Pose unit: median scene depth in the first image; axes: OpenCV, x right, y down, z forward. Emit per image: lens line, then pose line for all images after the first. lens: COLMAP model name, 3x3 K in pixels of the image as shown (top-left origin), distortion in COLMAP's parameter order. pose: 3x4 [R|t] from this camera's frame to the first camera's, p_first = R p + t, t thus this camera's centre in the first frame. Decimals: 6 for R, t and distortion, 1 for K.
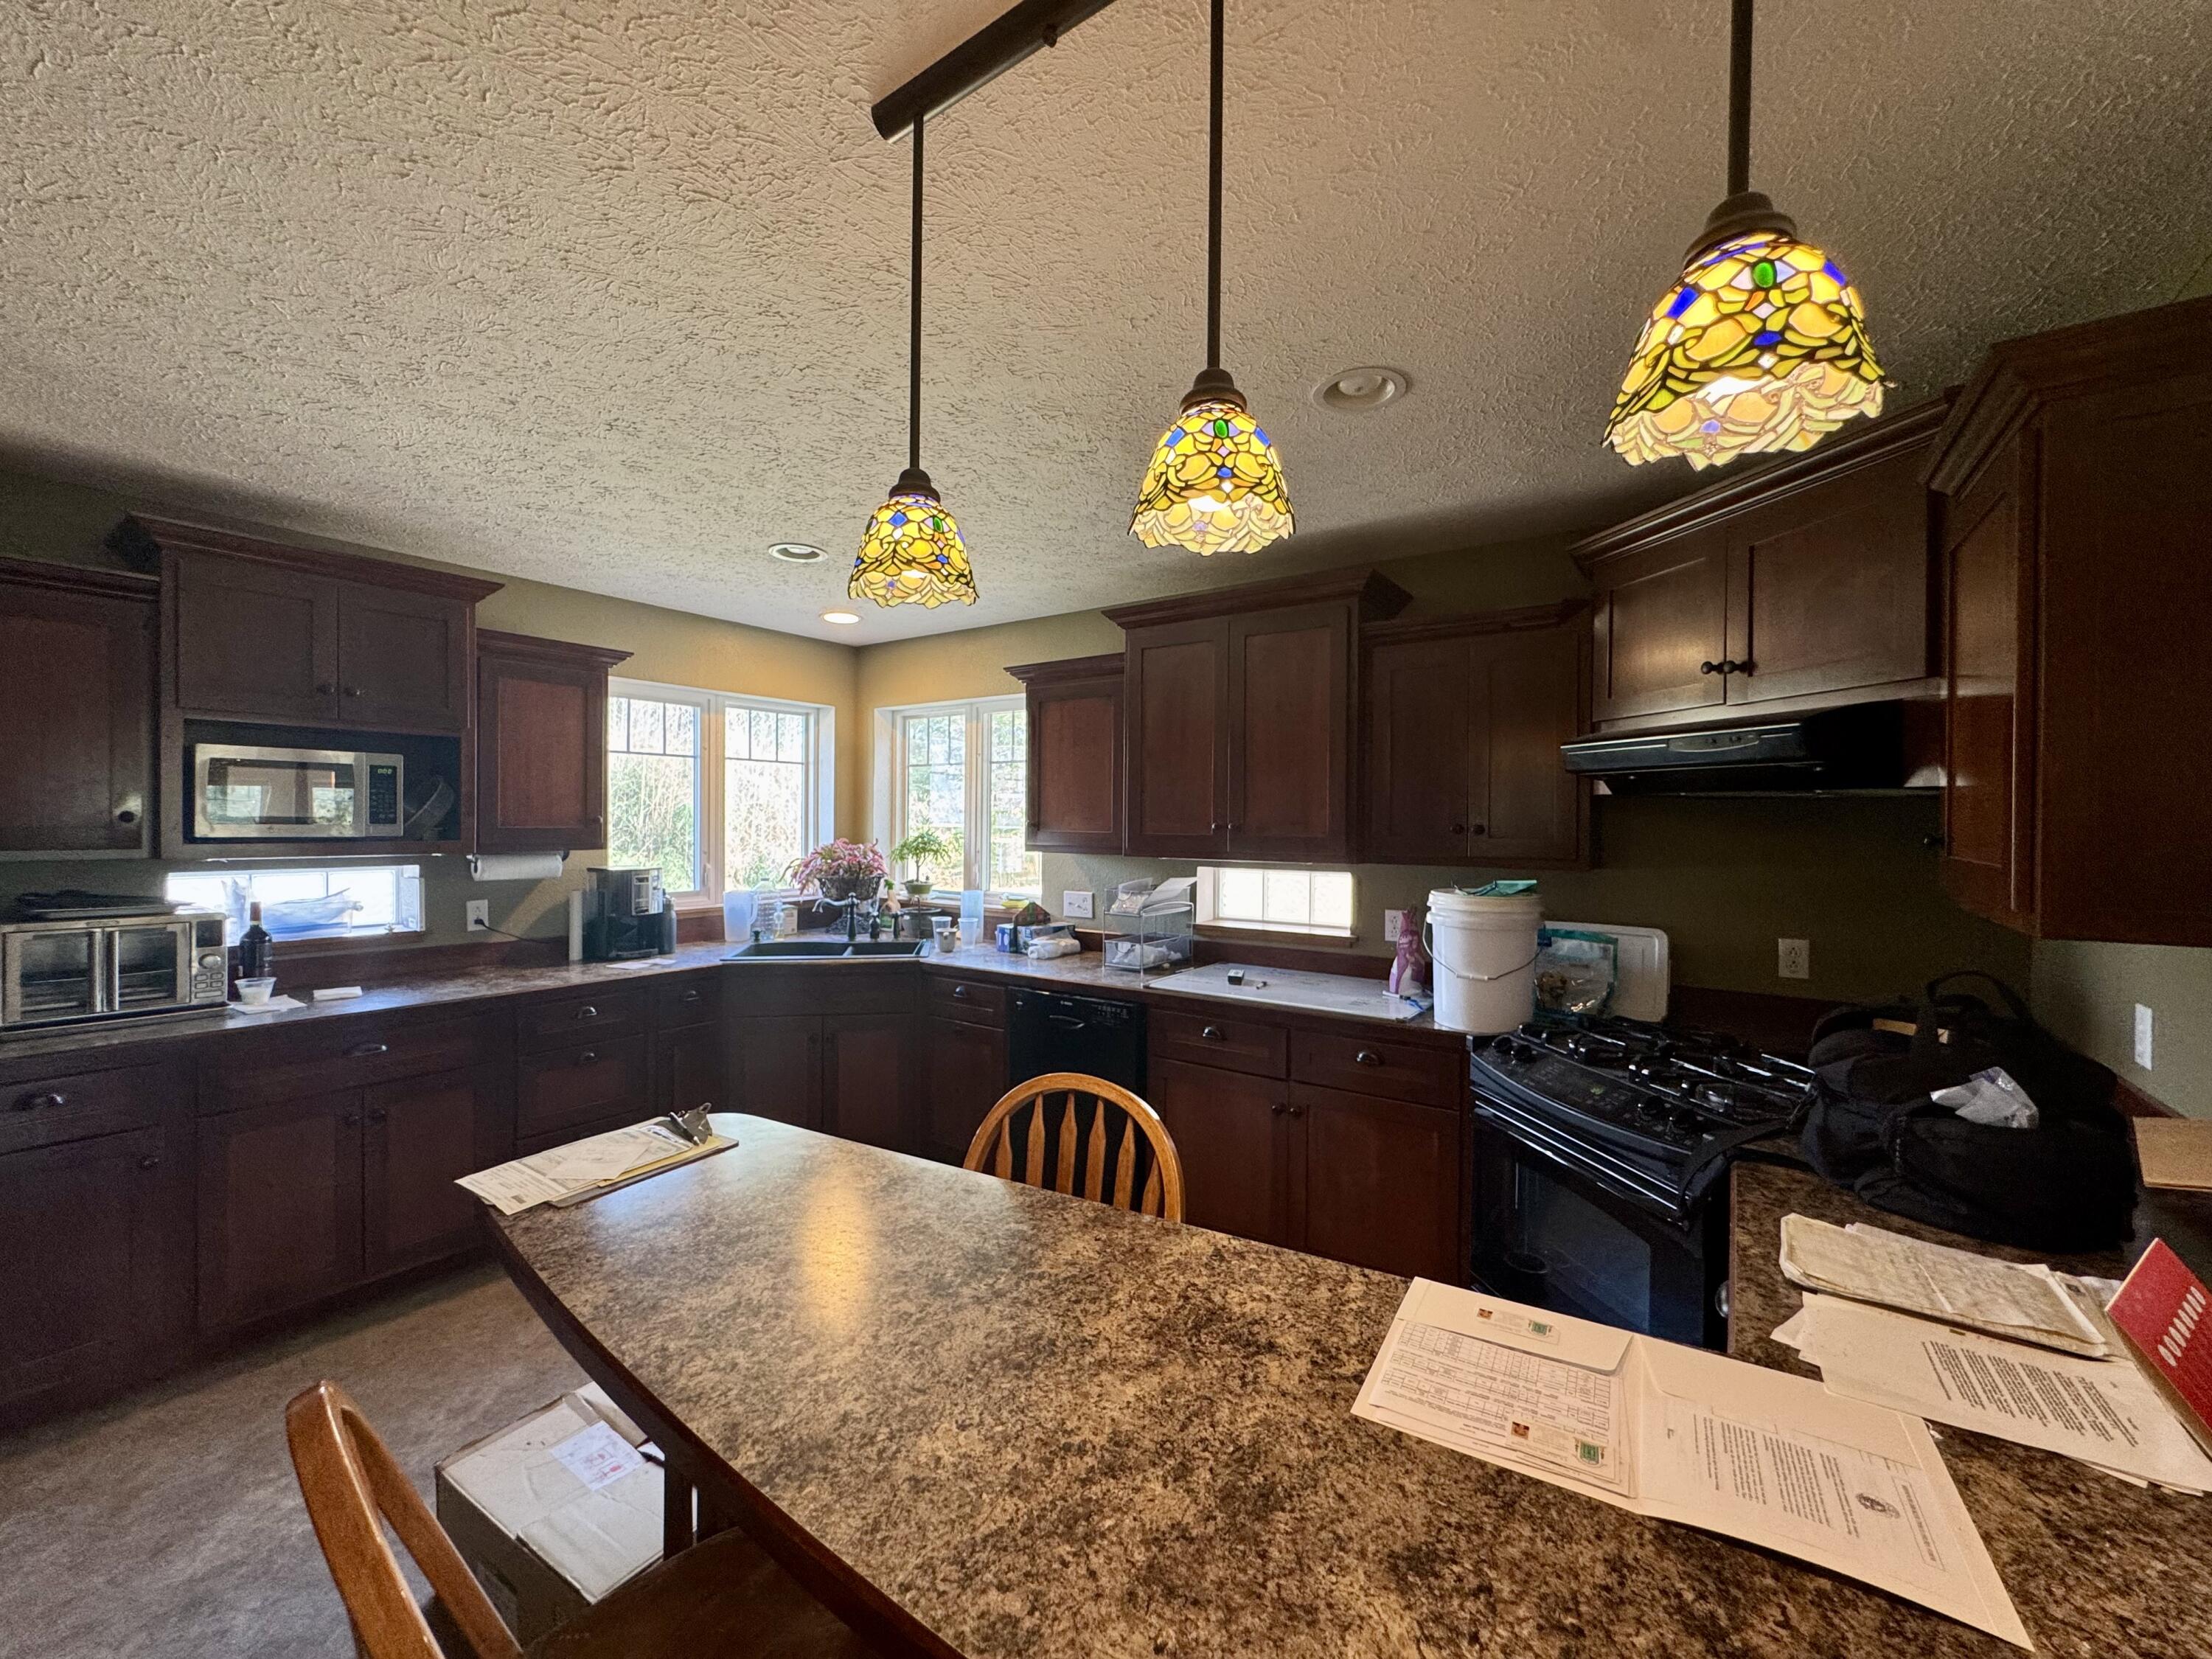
lens RADIAL K [[886.3, 0, 1109.9], [0, 886.3, 827.7], [0, 0, 1]] dist [-0.005891, 0.001763]
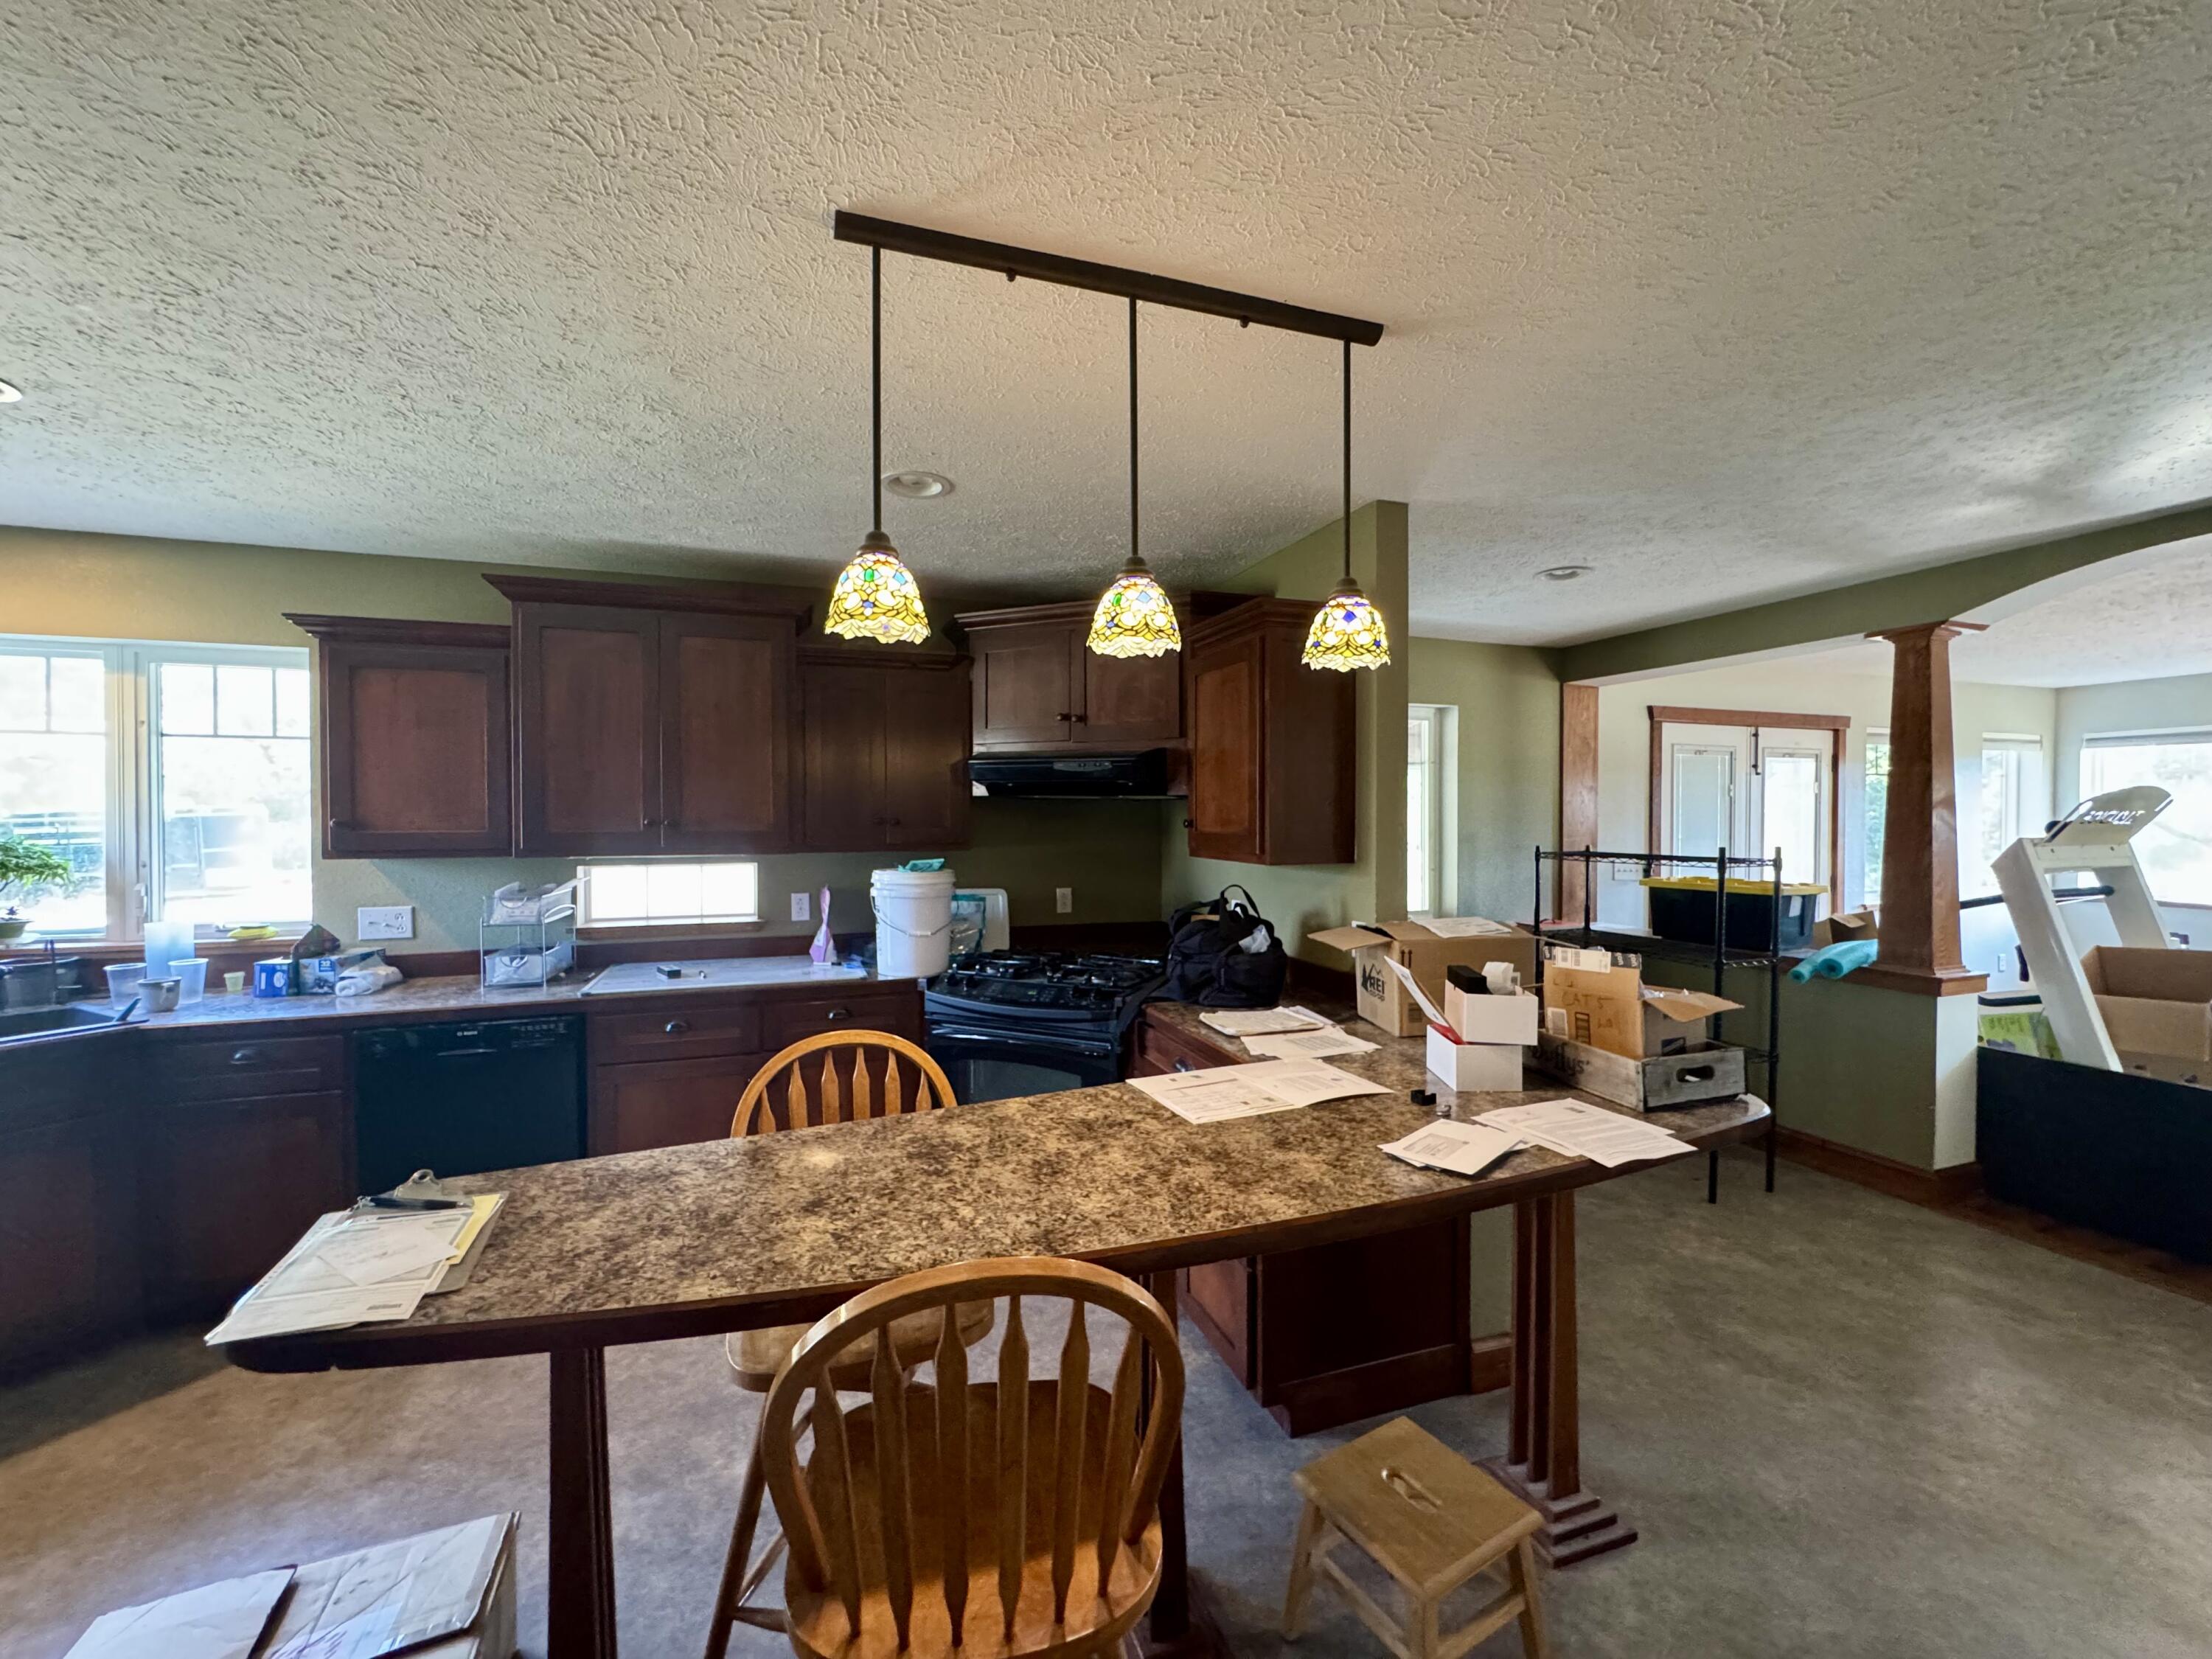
lens RADIAL K [[886.3, 0, 1103.8], [0, 886.3, 833.8], [0, 0, 1]] dist [-0.005891, 0.001763]
pose [[0.583810, -0.024684, 0.811515, -0.752760], [0.012821, 0.999693, 0.021184, -0.006137], [-0.811789, -0.001963, 0.583947, 0.020628]]
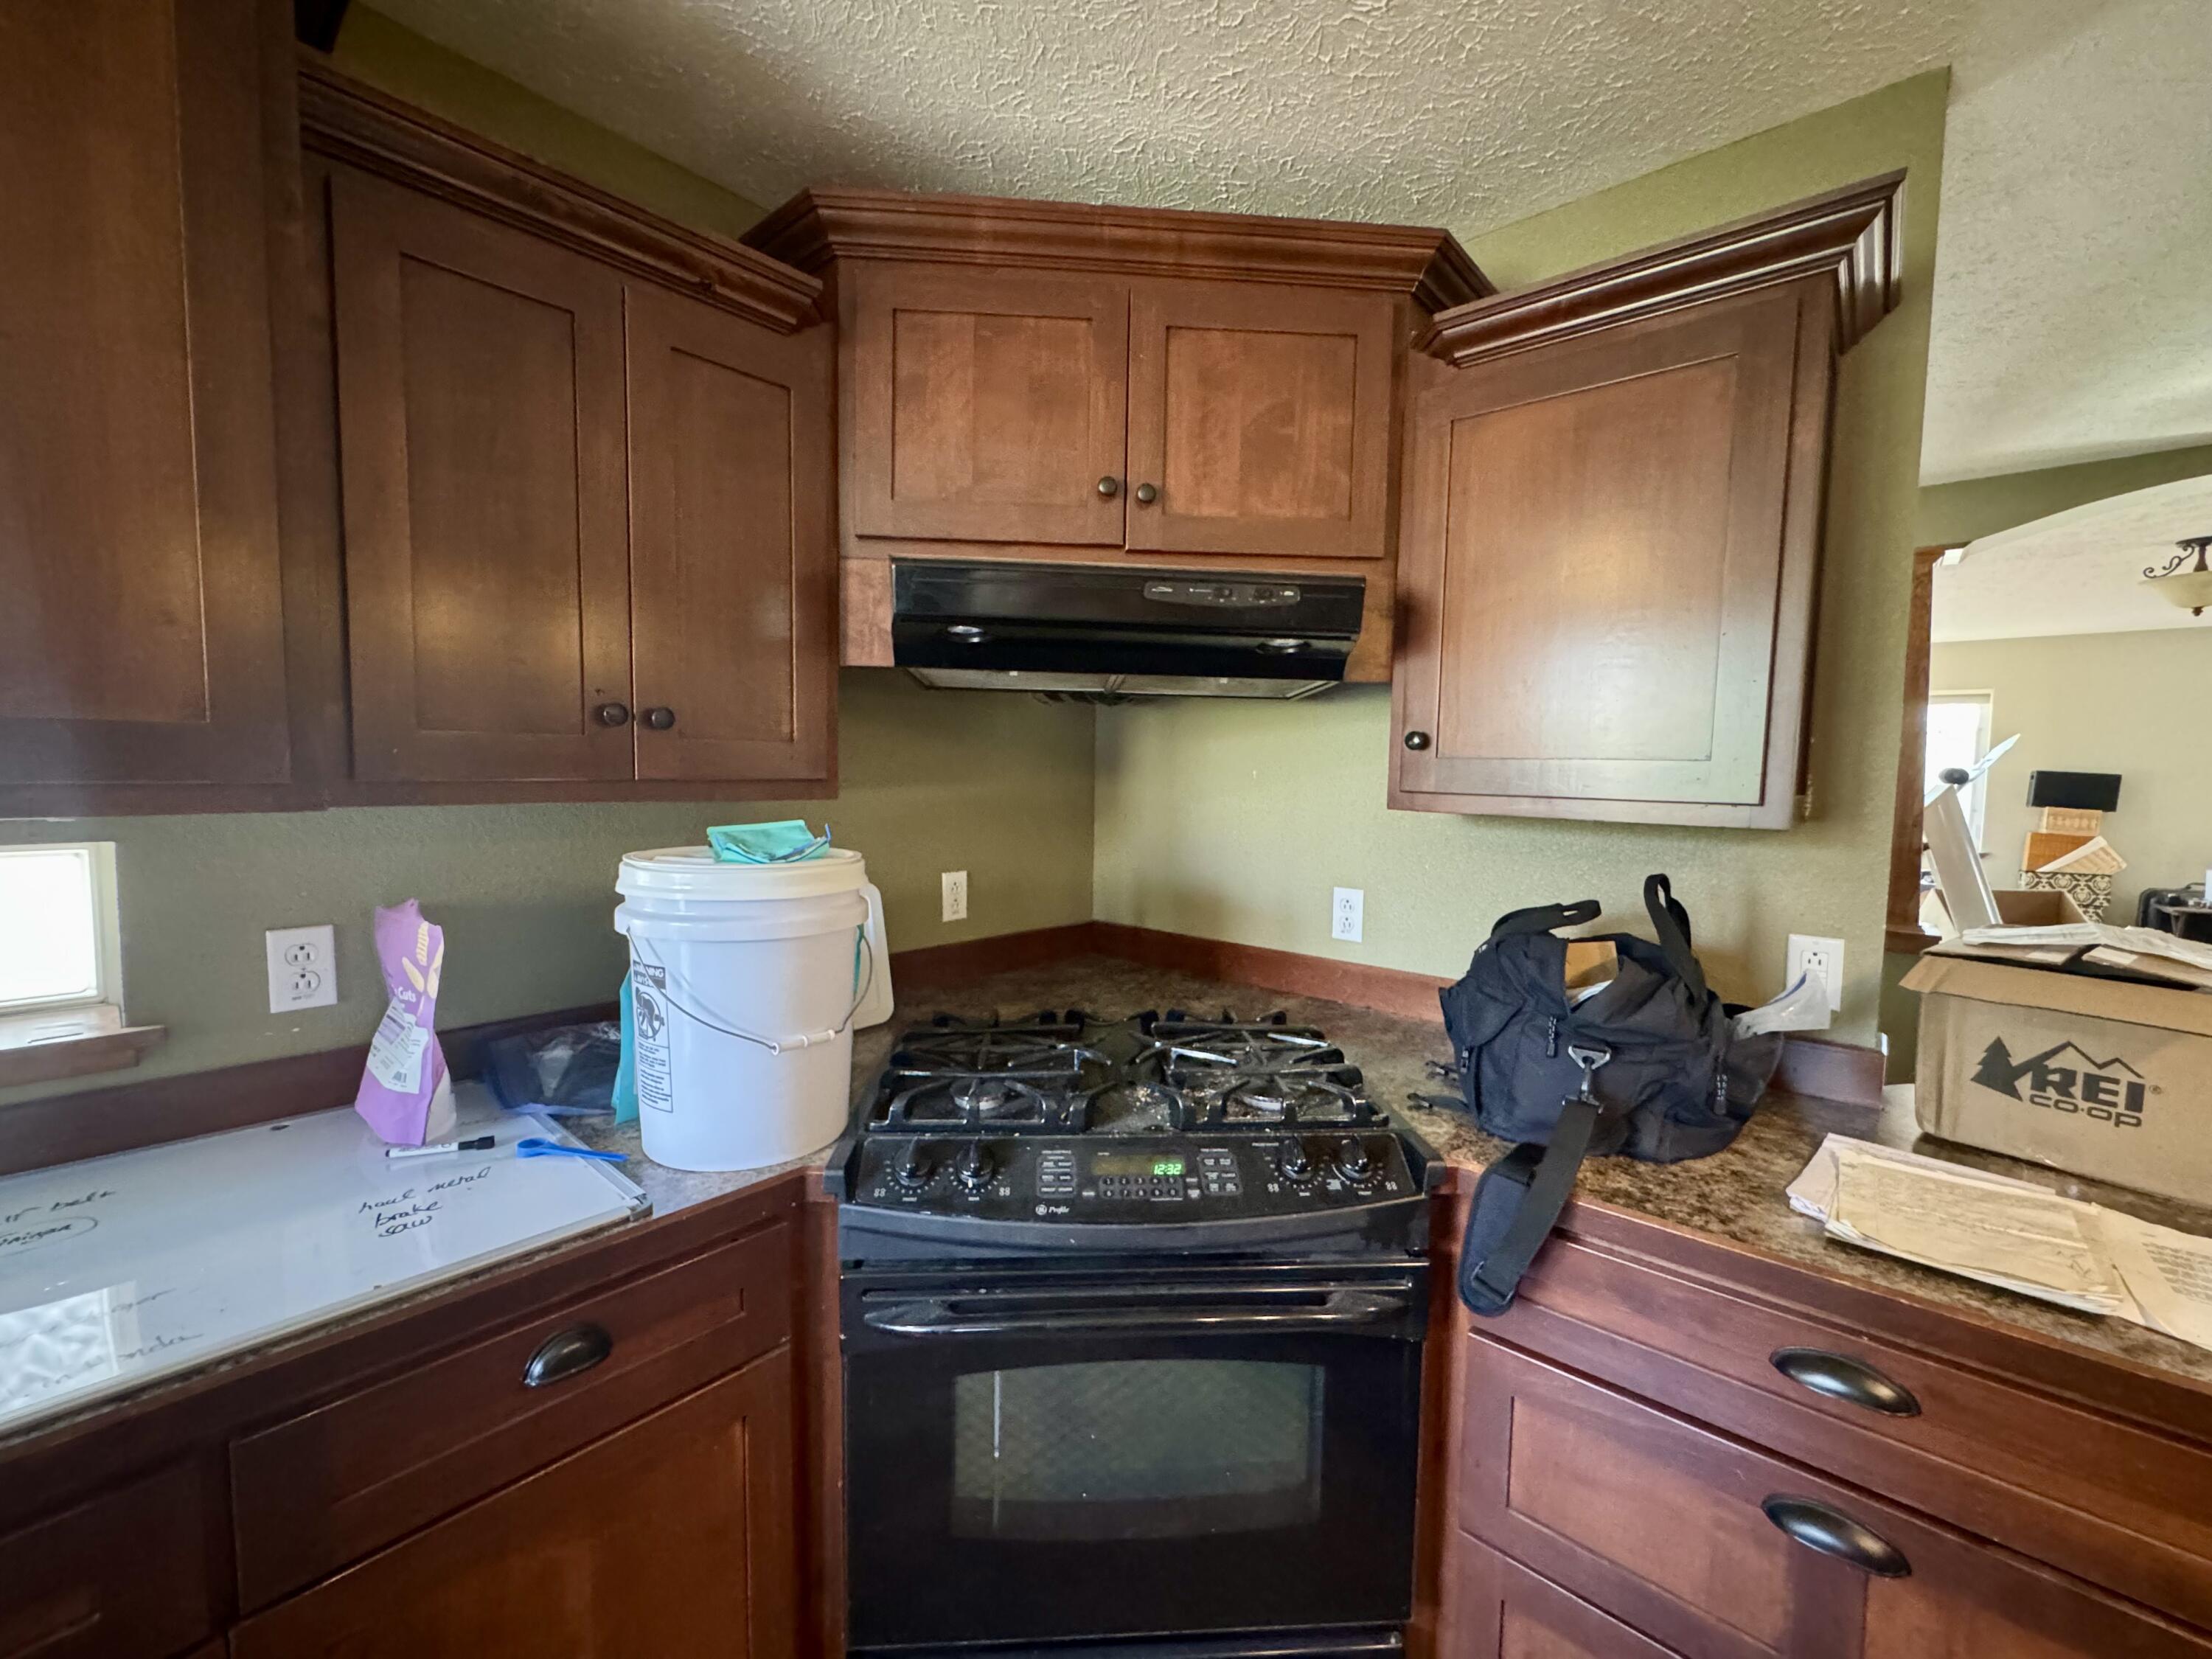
lens RADIAL K [[886.3, 0, 1103.6], [0, 886.3, 824.3], [0, 0, 1]] dist [-0.005891, 0.001763]
pose [[0.124652, -0.068305, 0.989847, -0.015185], [-0.006335, 0.997552, 0.069634, 0.040843], [-0.992180, -0.014951, 0.123914, 1.217230]]
